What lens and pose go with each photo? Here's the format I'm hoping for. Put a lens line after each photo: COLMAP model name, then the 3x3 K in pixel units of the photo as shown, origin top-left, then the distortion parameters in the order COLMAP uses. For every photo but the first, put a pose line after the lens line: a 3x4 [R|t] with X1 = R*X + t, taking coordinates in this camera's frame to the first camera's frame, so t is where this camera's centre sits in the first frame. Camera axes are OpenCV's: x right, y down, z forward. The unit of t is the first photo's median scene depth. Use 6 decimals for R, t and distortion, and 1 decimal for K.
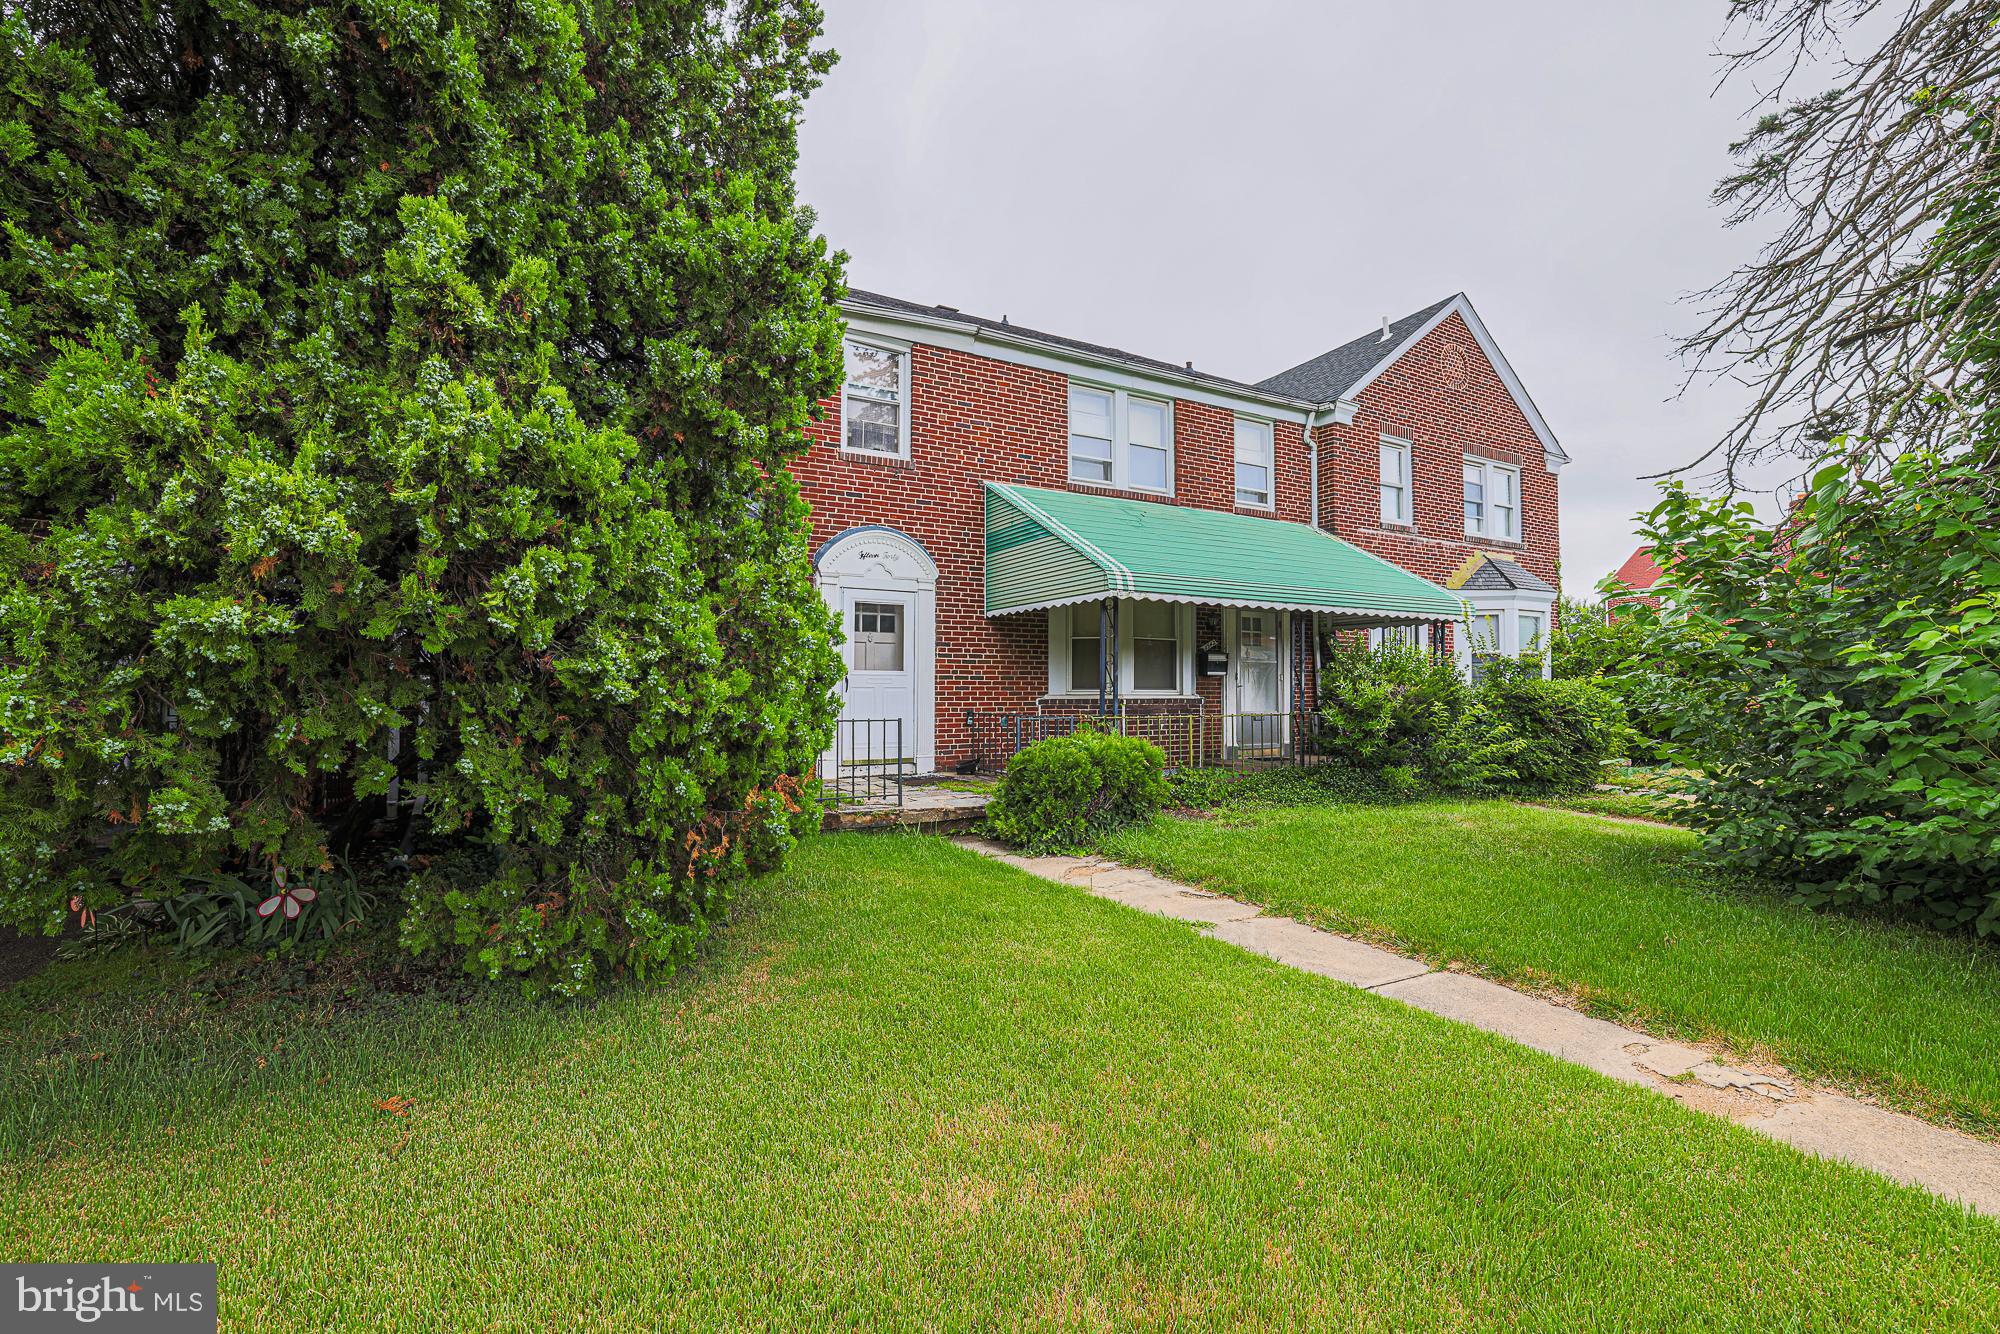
lens RADIAL K [[879.7, 0, 993.5], [0, 879.7, 663.6], [0, 0, 1]] dist [-0.052654, 0.019002]
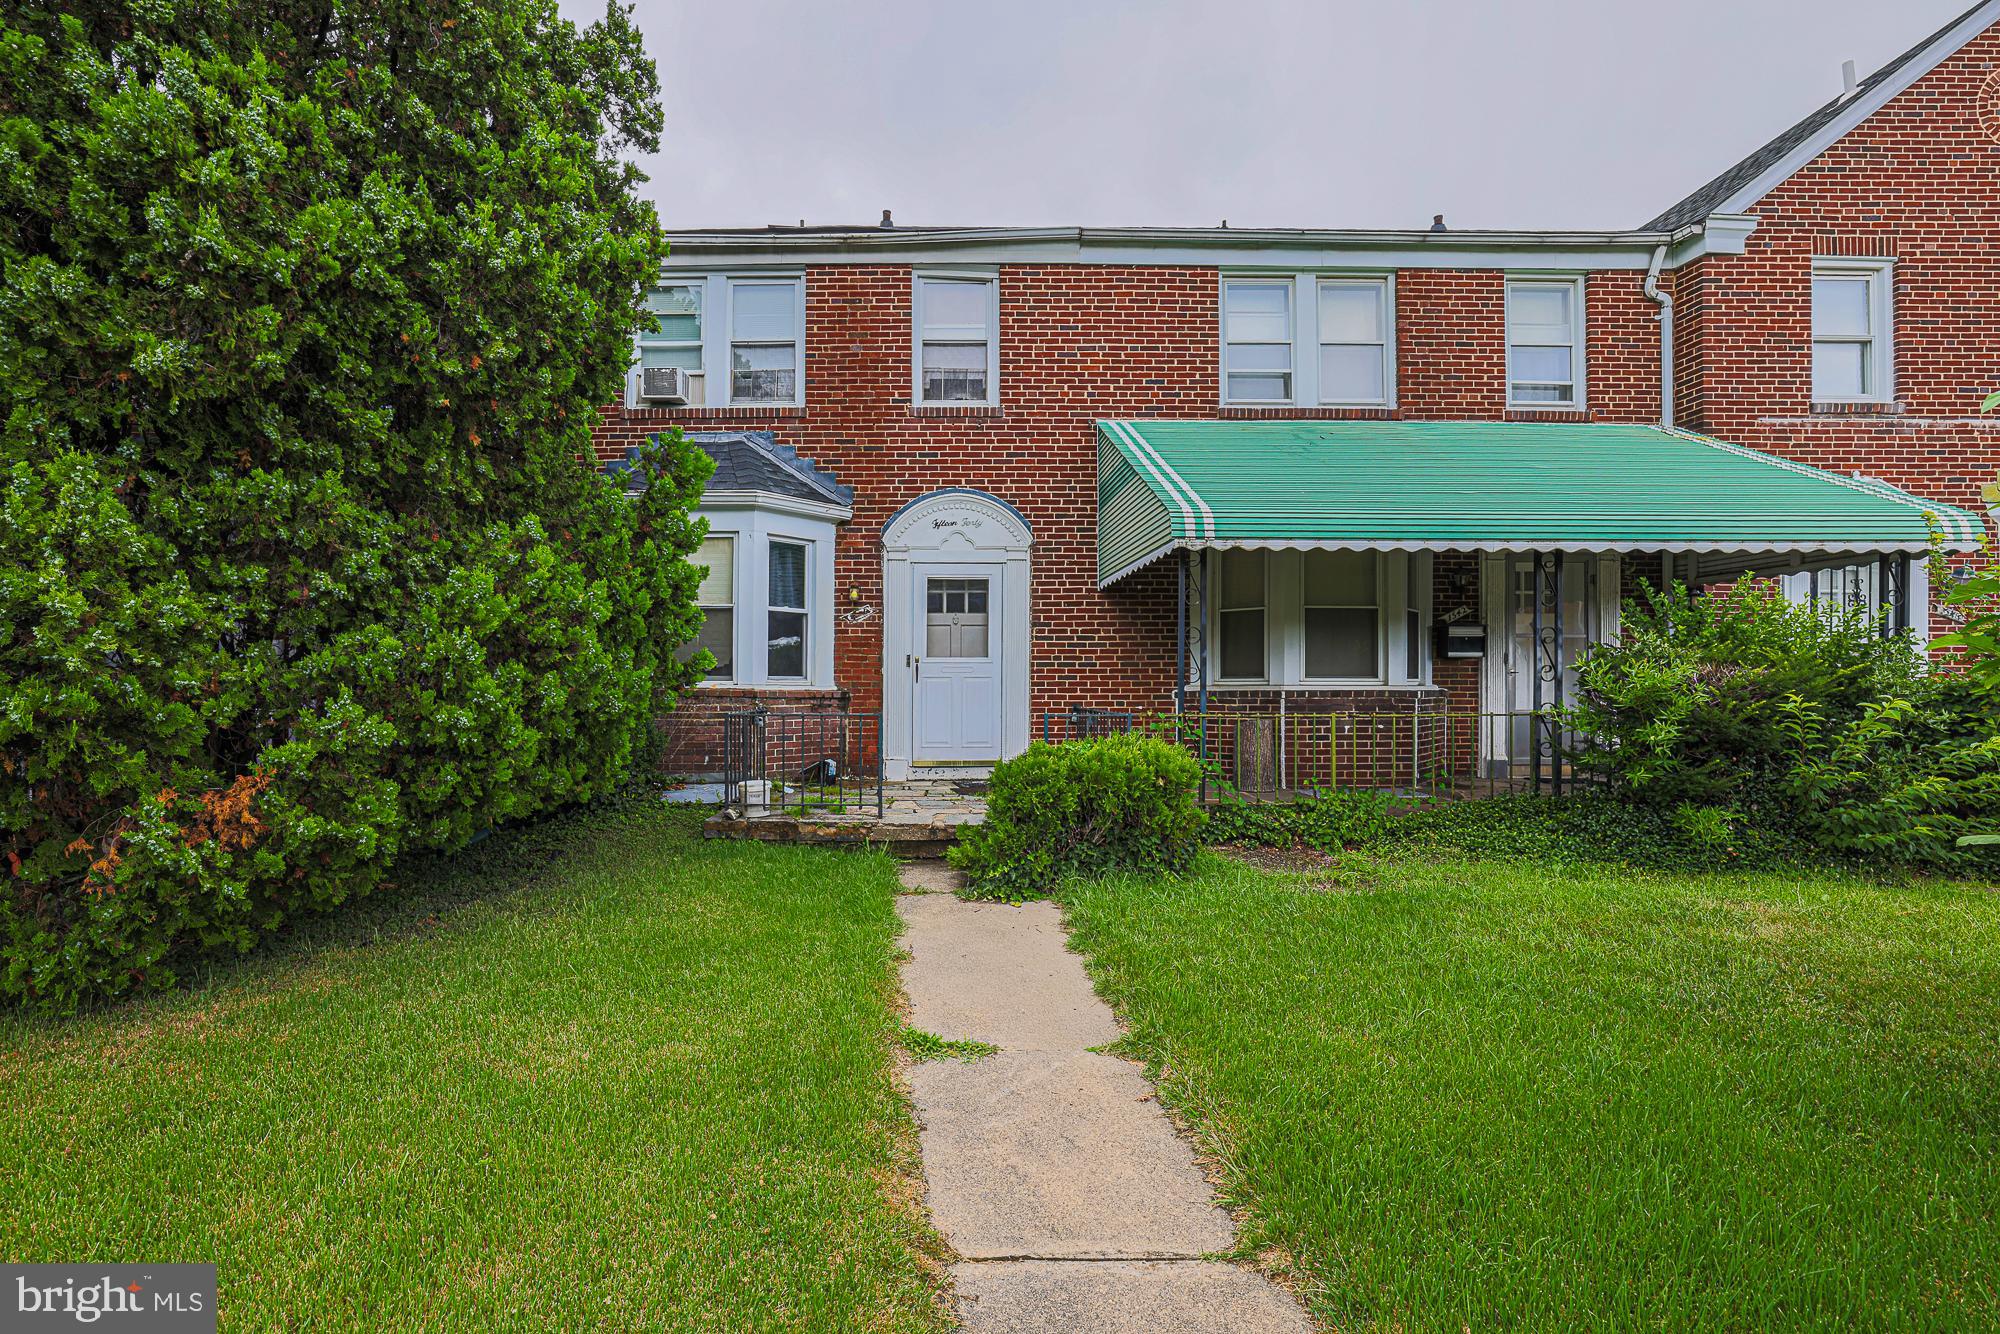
lens RADIAL K [[886.3, 0, 986.2], [0, 886.3, 672.3], [0, 0, 1]] dist [-0.029135, 0.011813]
pose [[0.881915, -0.010277, -0.471297, 0.271080], [0.017387, 0.999791, 0.010735, 0.012450], [0.471088, -0.017662, 0.881909, 0.226552]]
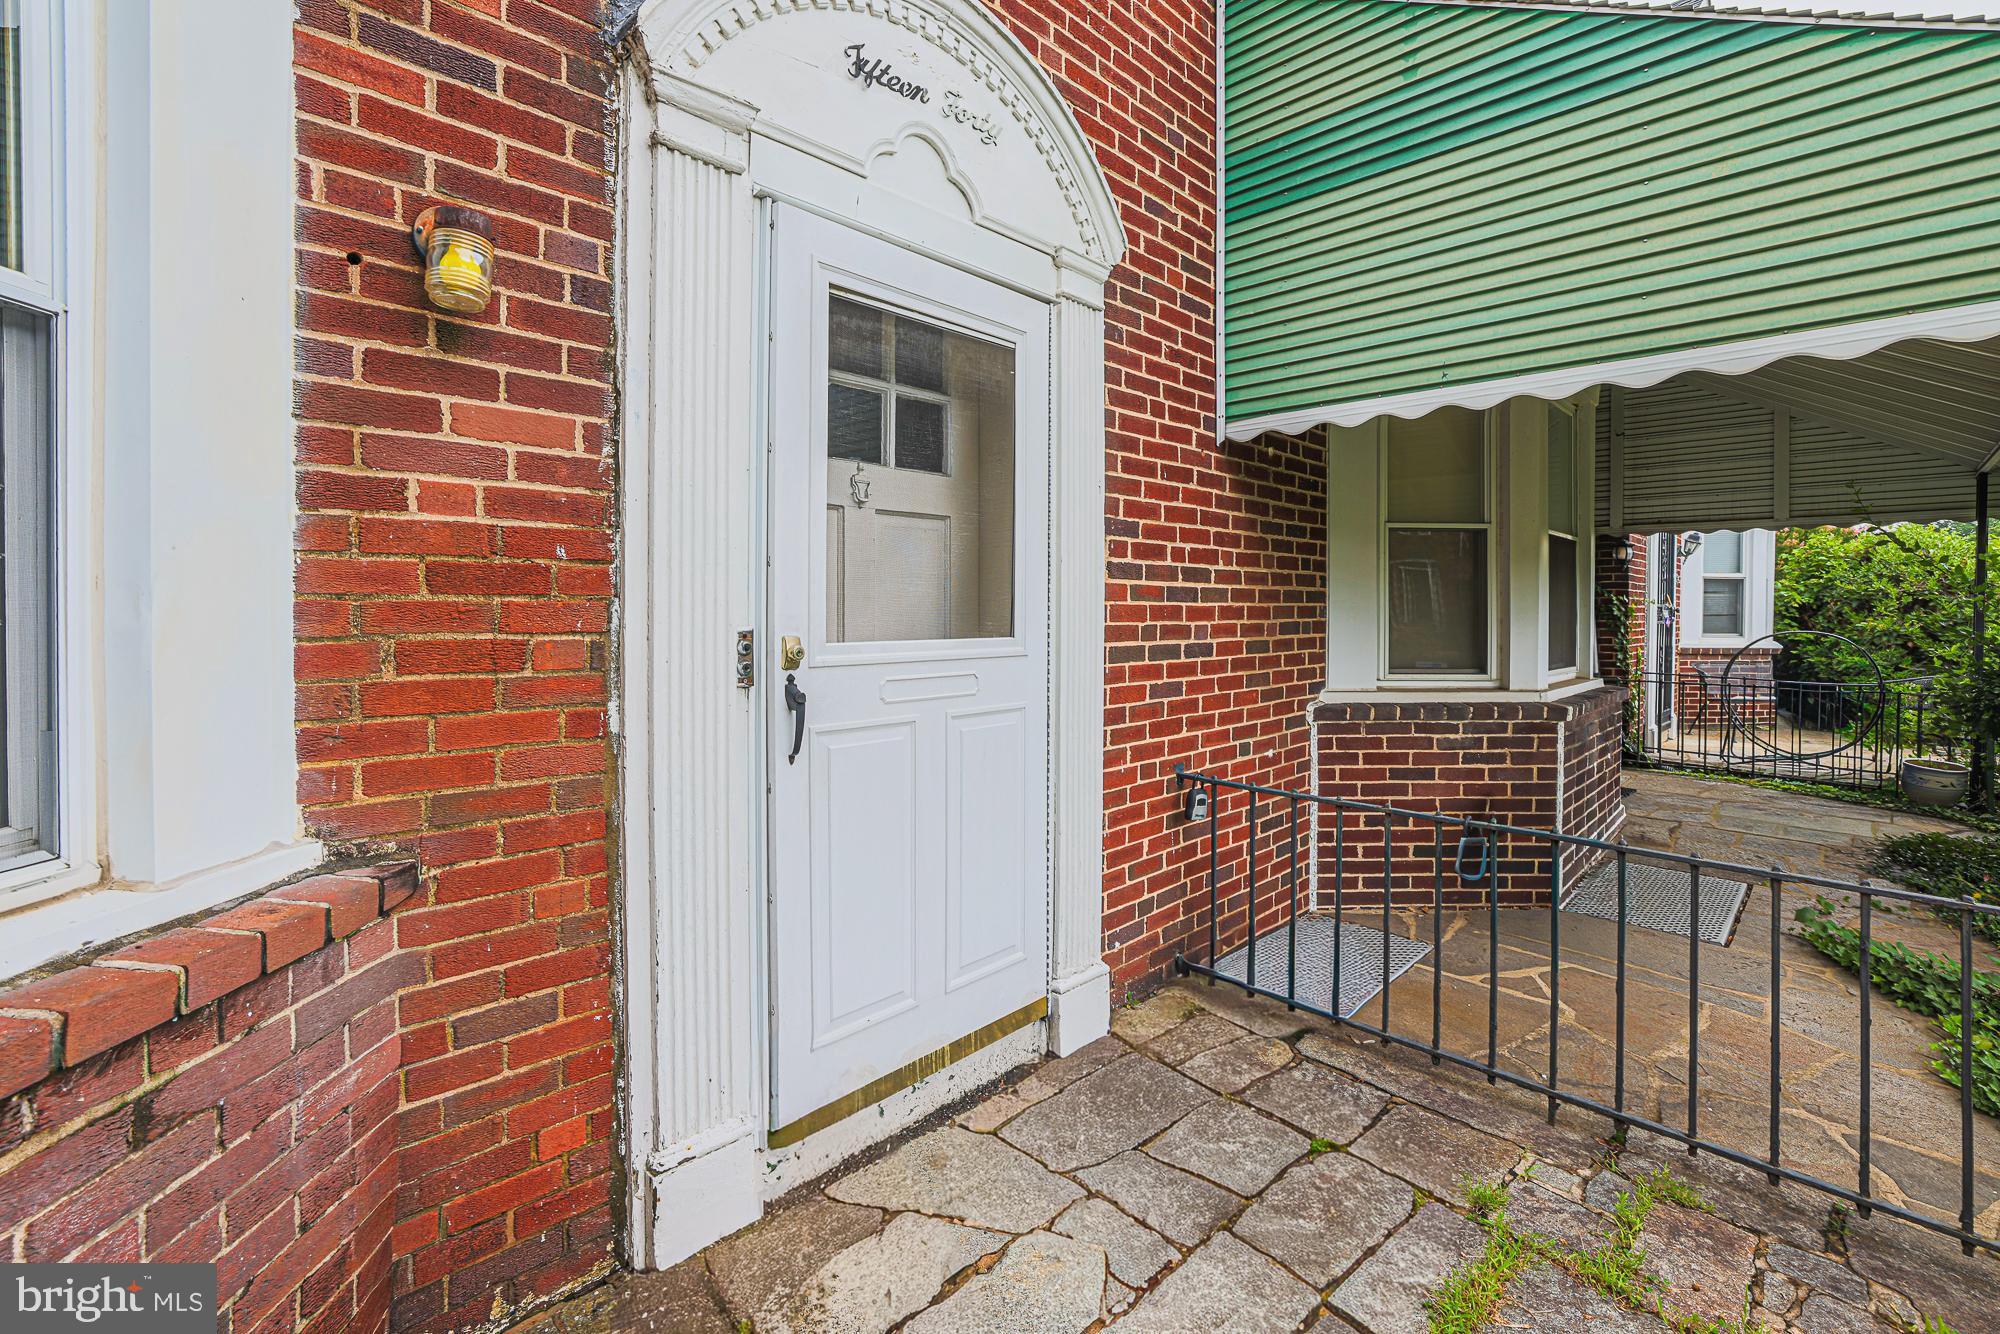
lens RADIAL K [[877.8, 0, 1004.5], [0, 877.8, 621.9], [0, 0, 1]] dist [-0.026049, 0.000096]
pose [[0.956572, -0.013256, 0.291196, -0.159083], [0.002902, 0.999349, 0.035959, -0.003041], [-0.291483, -0.033552, 0.955987, 0.714602]]
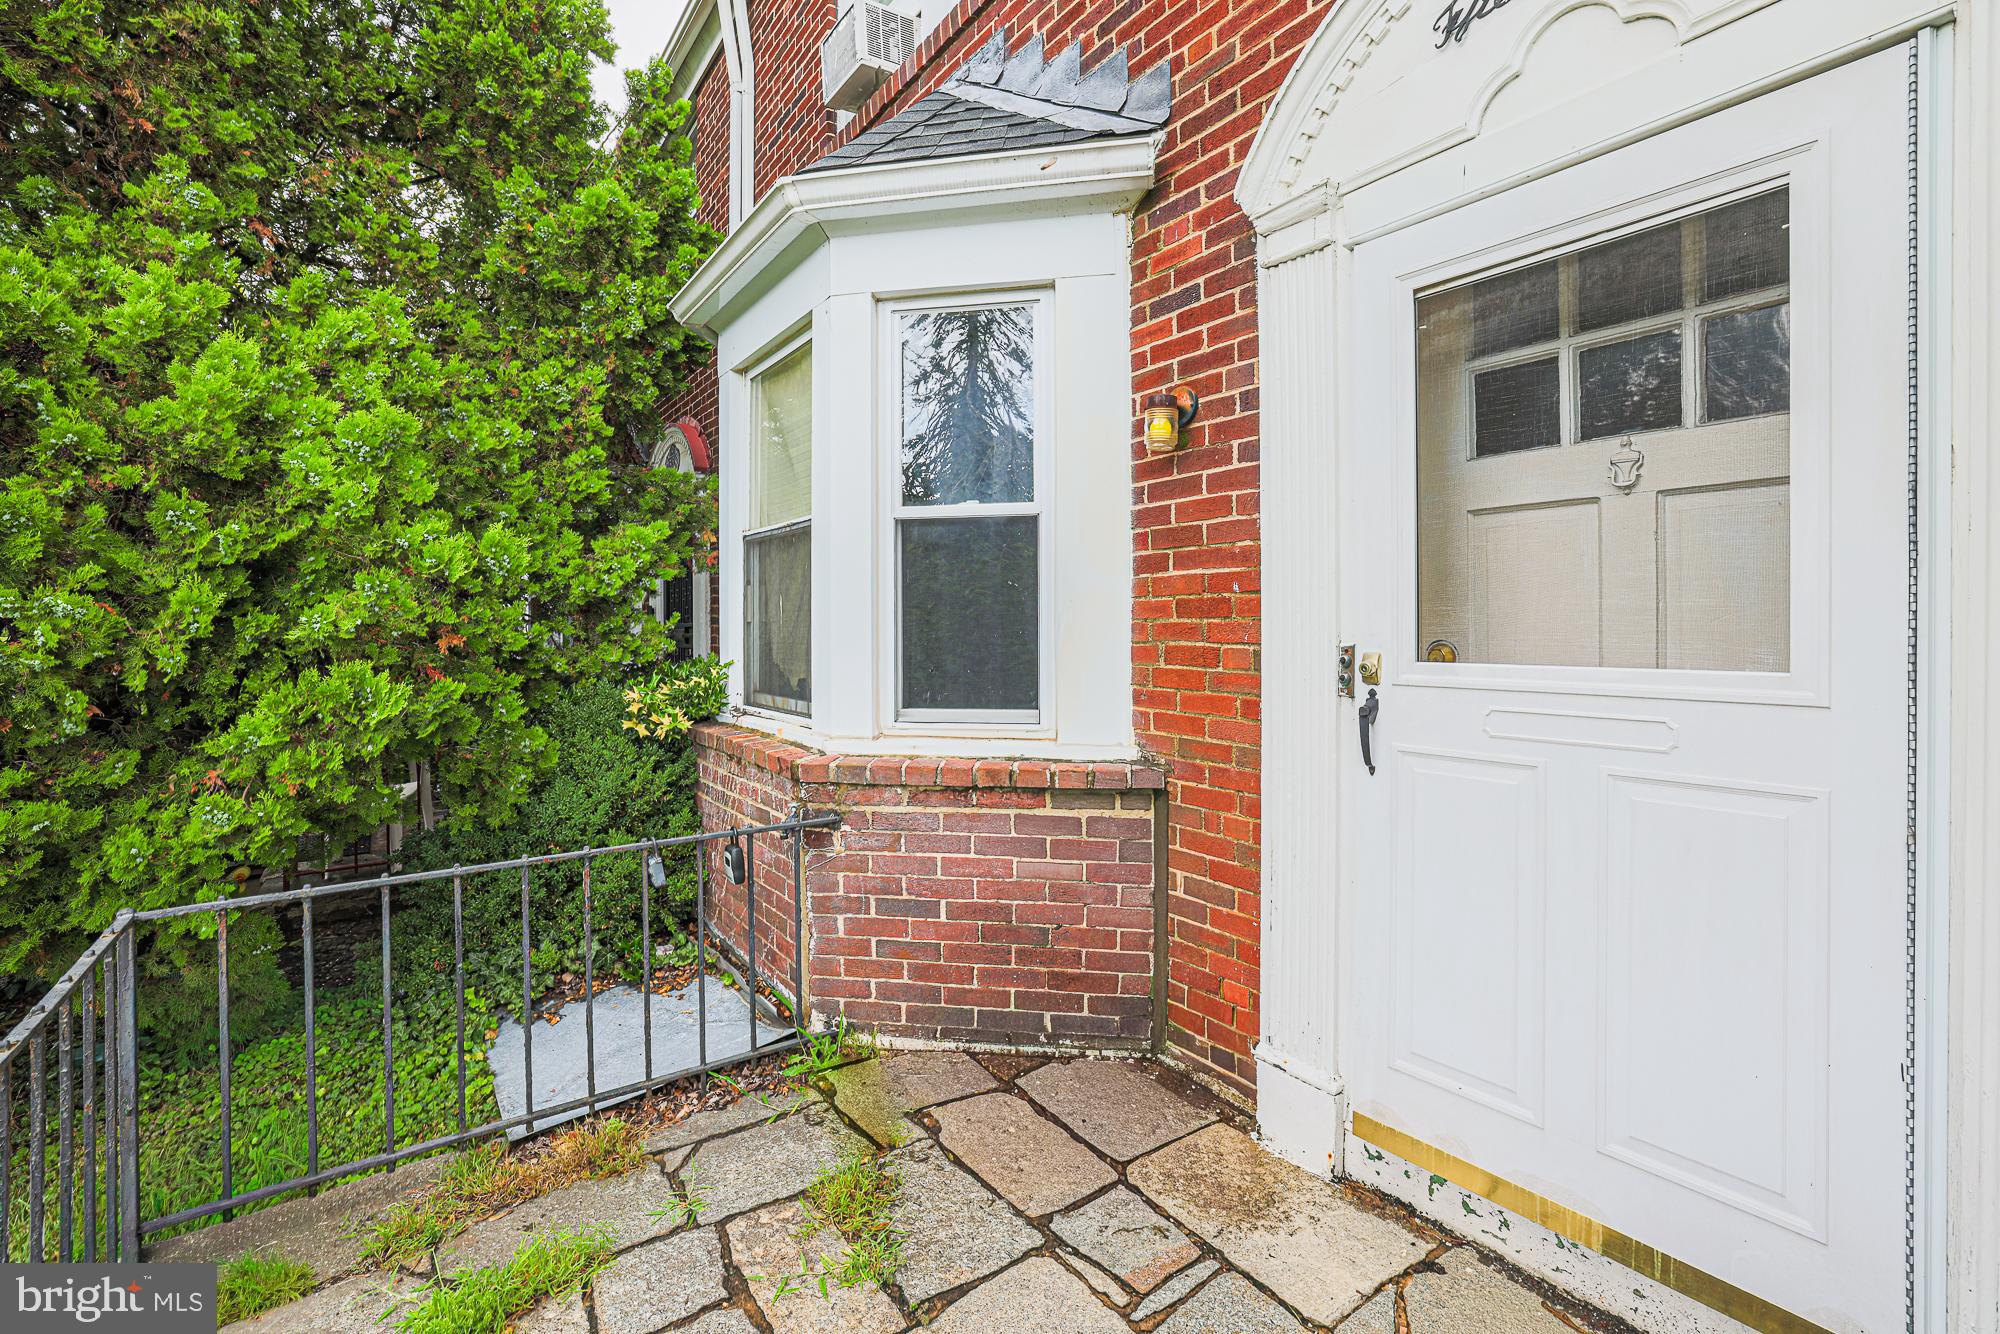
lens RADIAL K [[877.8, 0, 1004.5], [0, 877.8, 621.9], [0, 0, 1]] dist [-0.026049, 0.000096]
pose [[0.127226, -0.015785, -0.991748, 0.011830], [0.024285, 0.999623, -0.012795, -0.000012], [0.991576, -0.022457, 0.127562, 0.791770]]
